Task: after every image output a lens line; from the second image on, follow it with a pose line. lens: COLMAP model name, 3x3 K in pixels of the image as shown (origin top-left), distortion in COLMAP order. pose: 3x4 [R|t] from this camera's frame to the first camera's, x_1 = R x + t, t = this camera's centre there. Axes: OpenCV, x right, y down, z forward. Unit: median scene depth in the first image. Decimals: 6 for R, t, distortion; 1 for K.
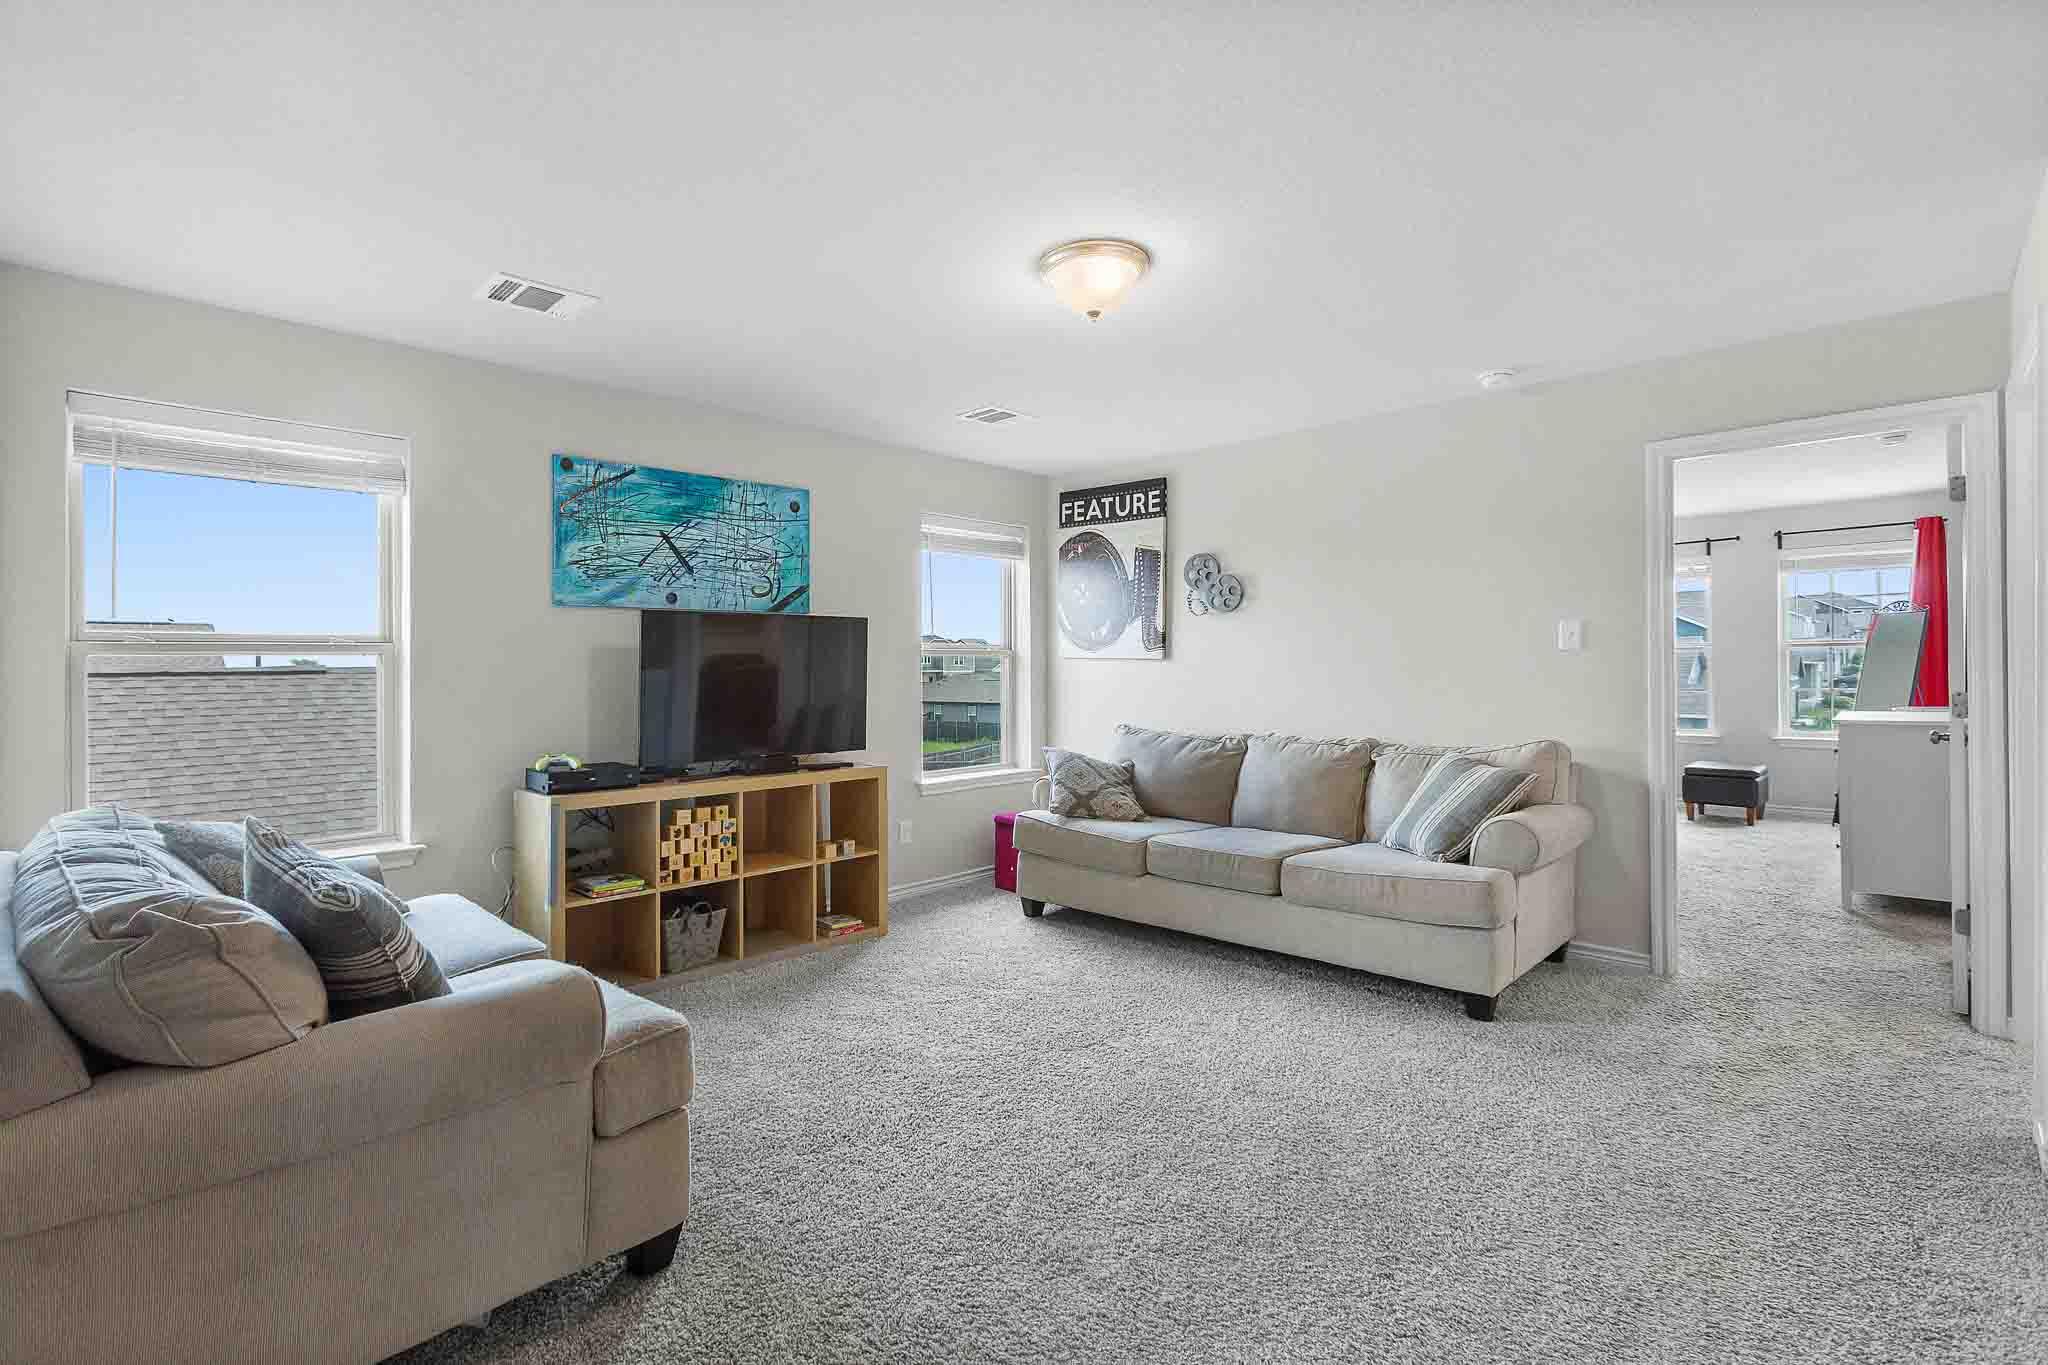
lens RADIAL K [[945.5, 0, 1046.7], [0, 945.5, 649.0], [0, 0, 1]] dist [-0.004647, 0.005999]
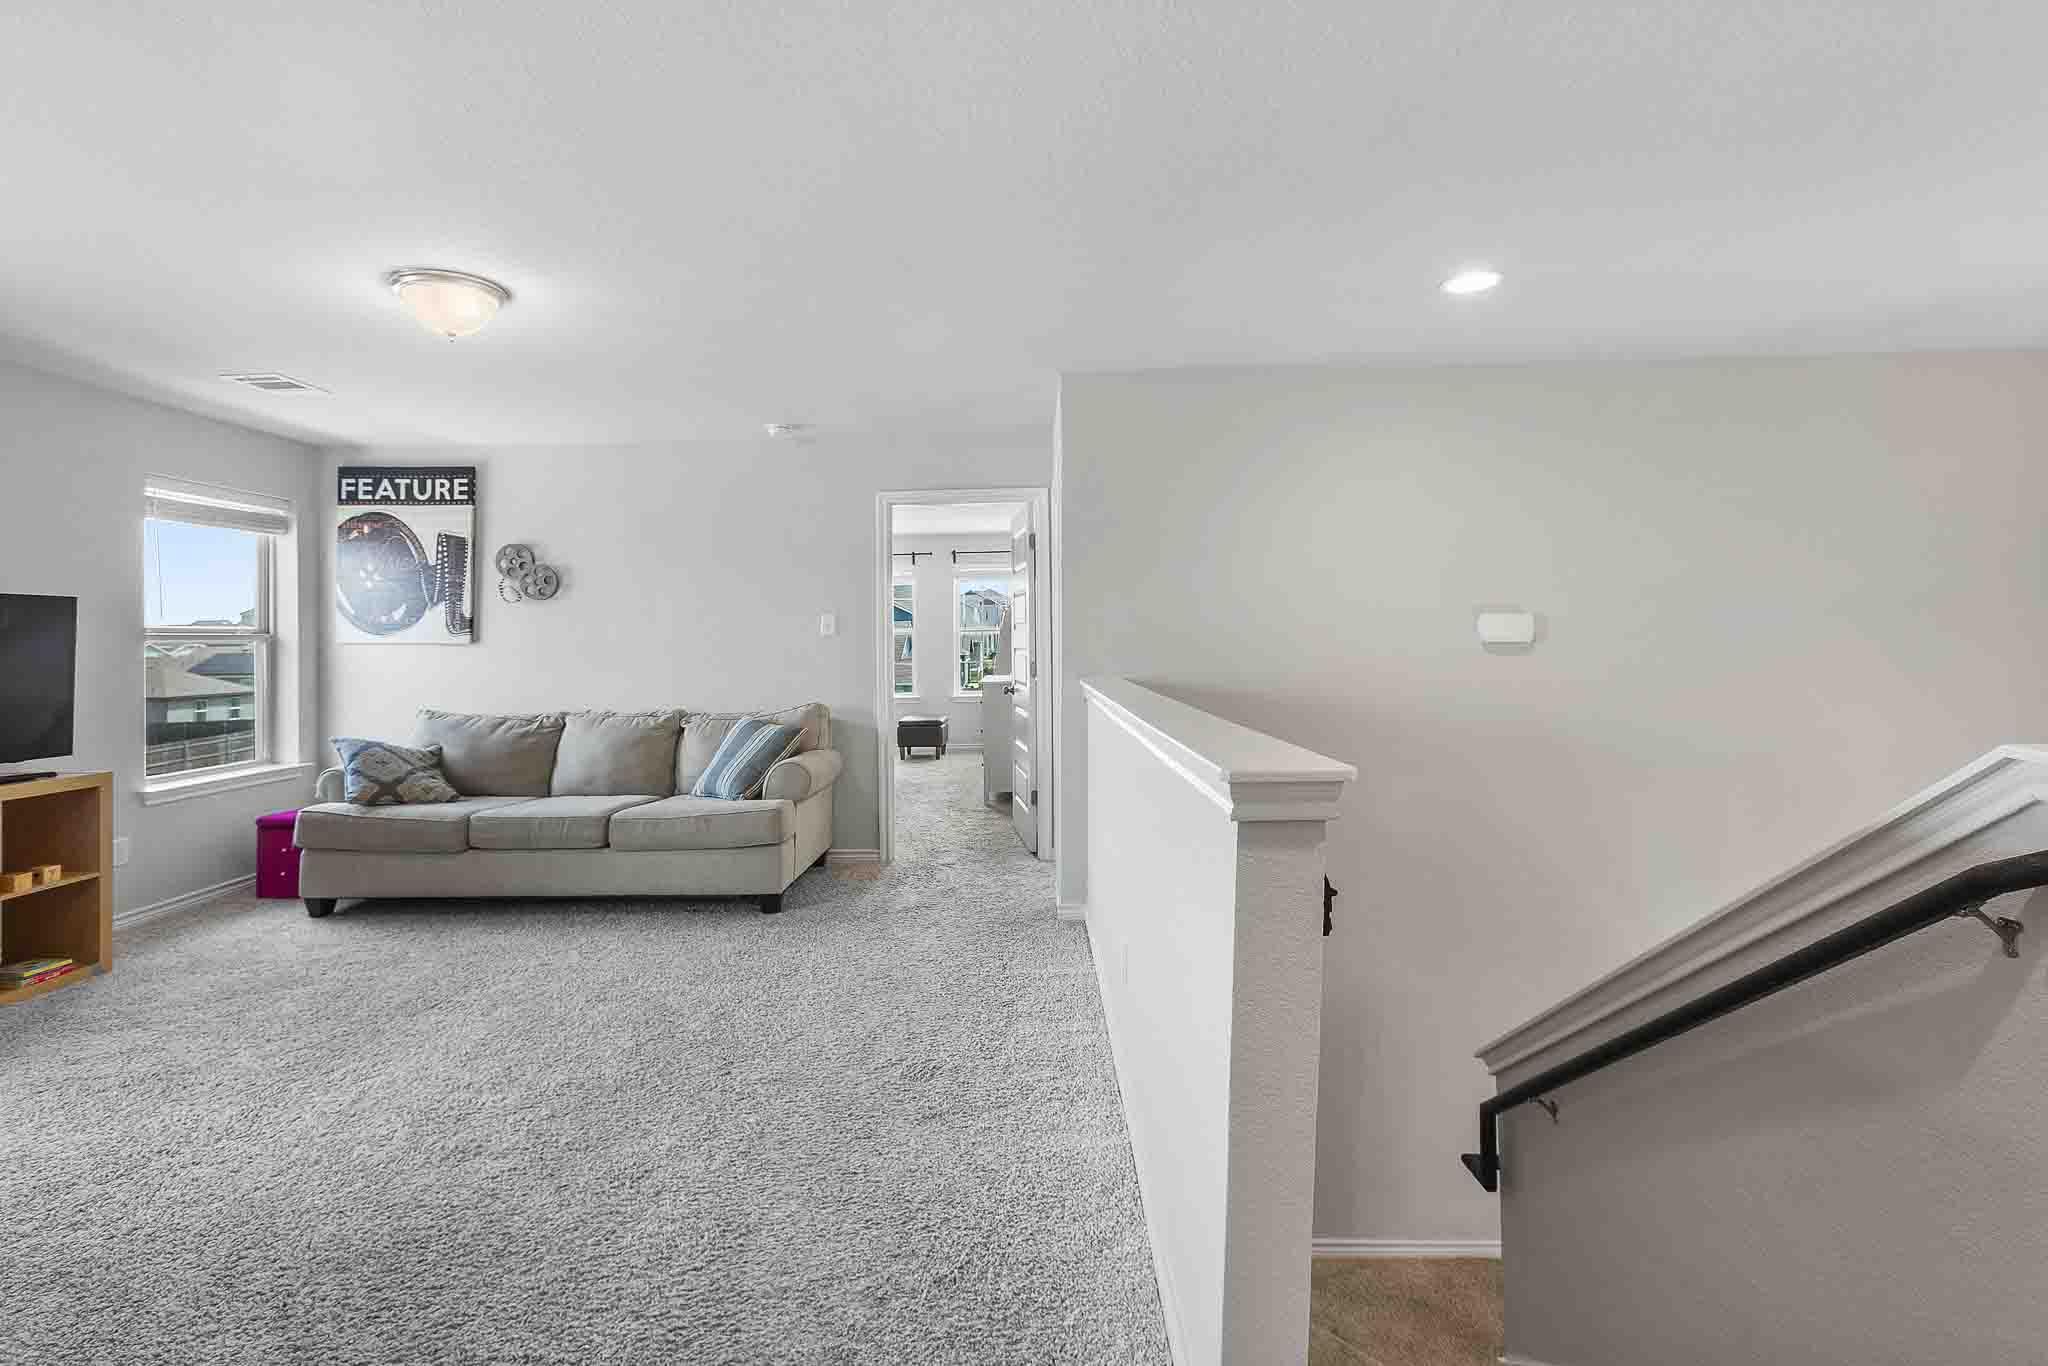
lens RADIAL K [[945.5, 0, 1038.8], [0, 945.5, 677.3], [0, 0, 1]] dist [-0.004647, 0.005999]
pose [[0.737468, -0.029142, 0.674753, -0.121697], [-0.007157, 0.998675, 0.050954, -0.010239], [-0.675344, -0.042406, 0.736283, -0.179607]]
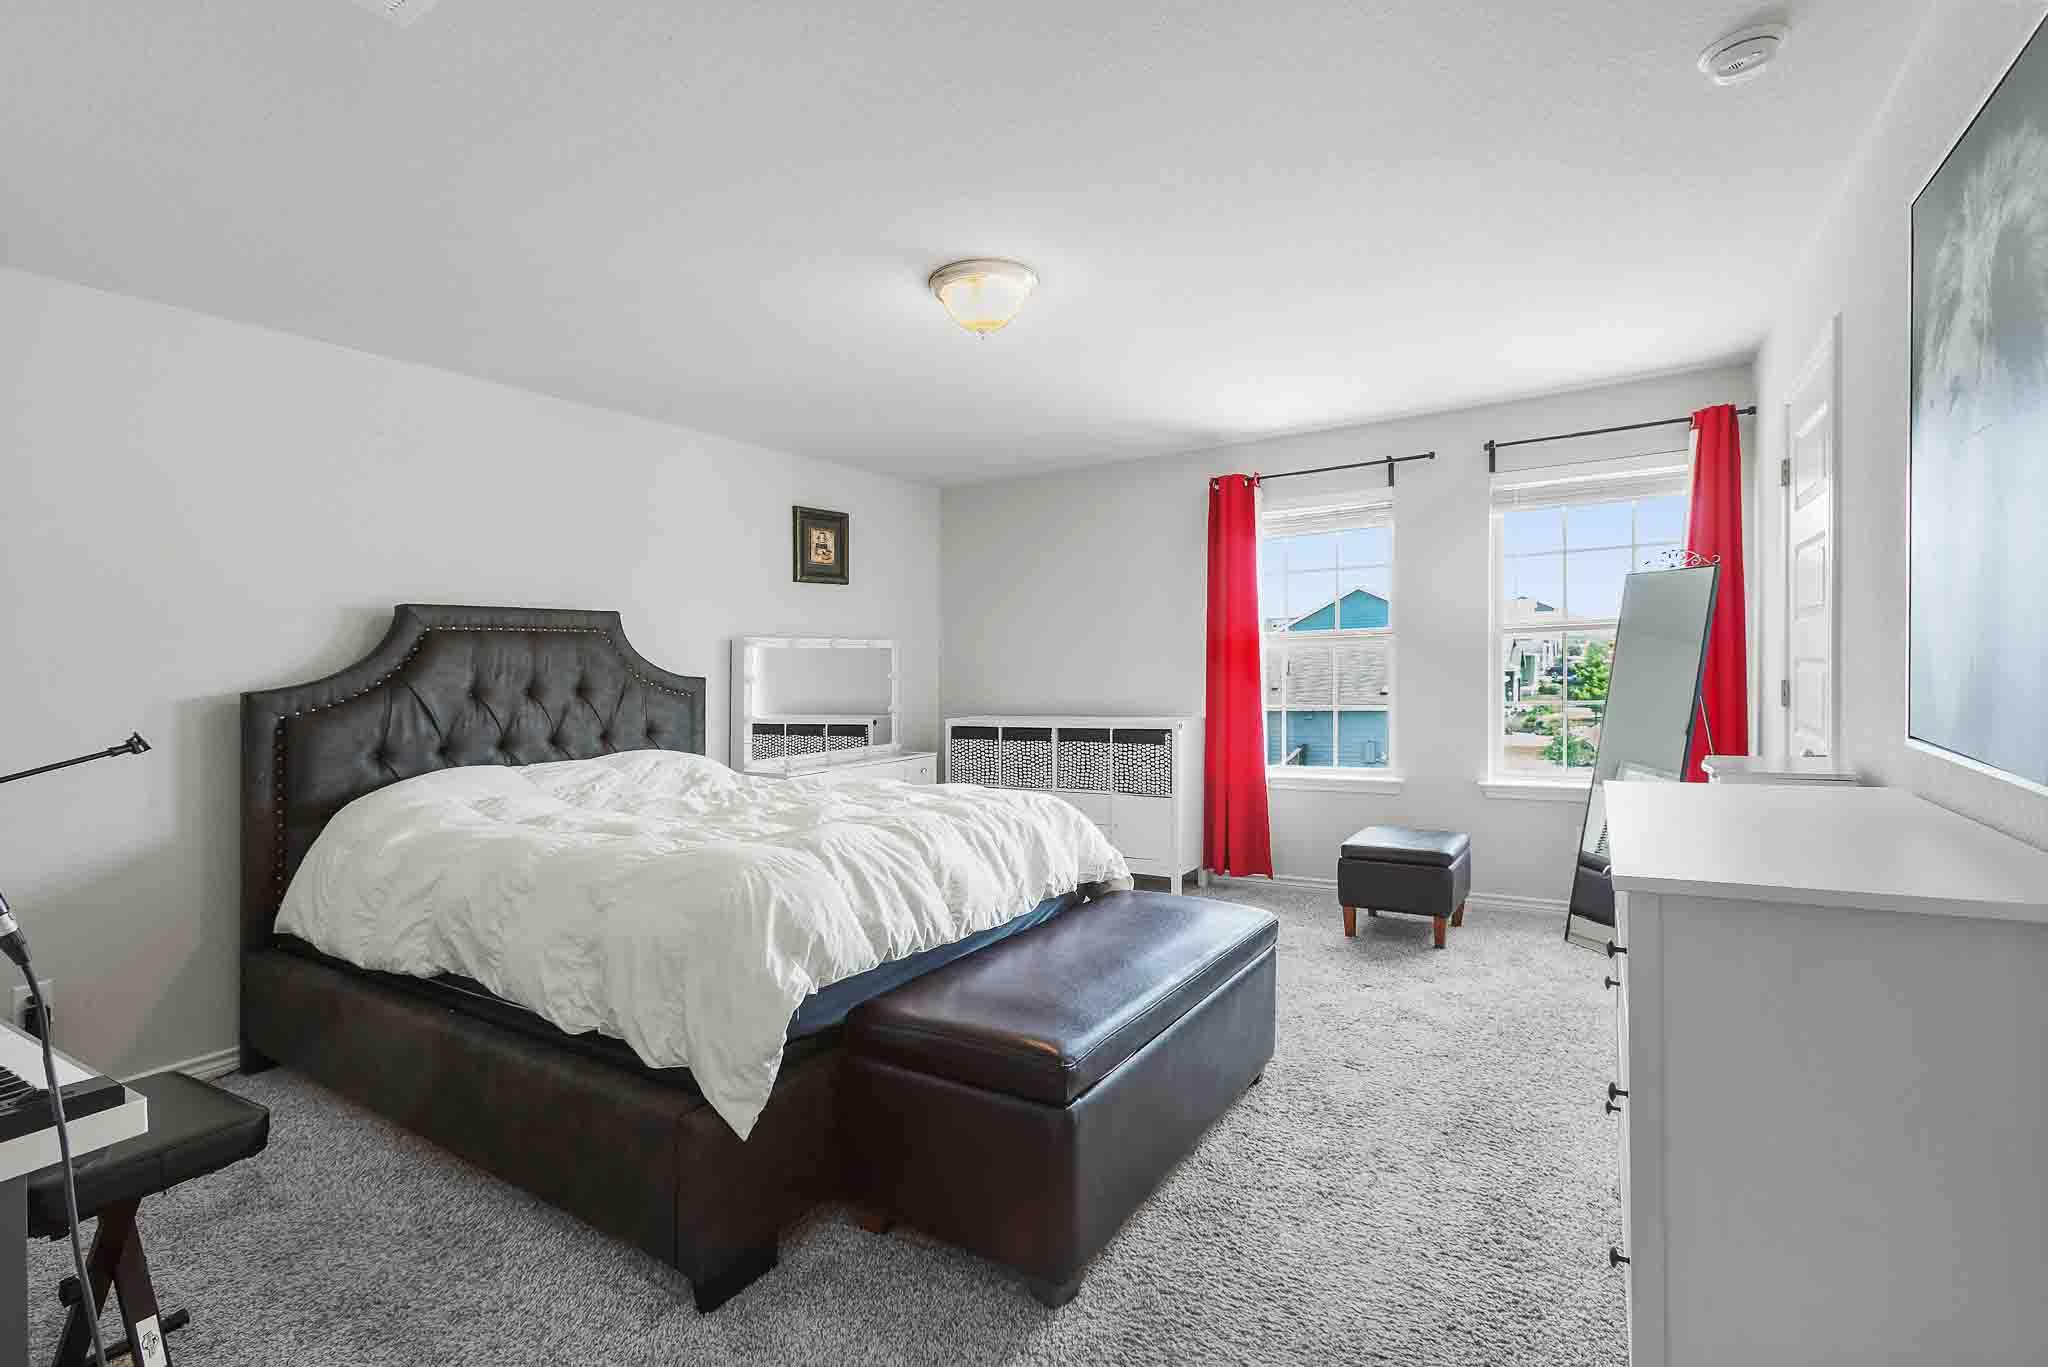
lens RADIAL K [[945.5, 0, 1043.1], [0, 945.5, 679.7], [0, 0, 1]] dist [-0.004647, 0.005999]
pose [[0.979333, -0.017162, 0.201524, 0.478308], [0.009317, 0.999164, 0.039810, 0.000751], [-0.202039, -0.037110, 0.978674, 0.595758]]
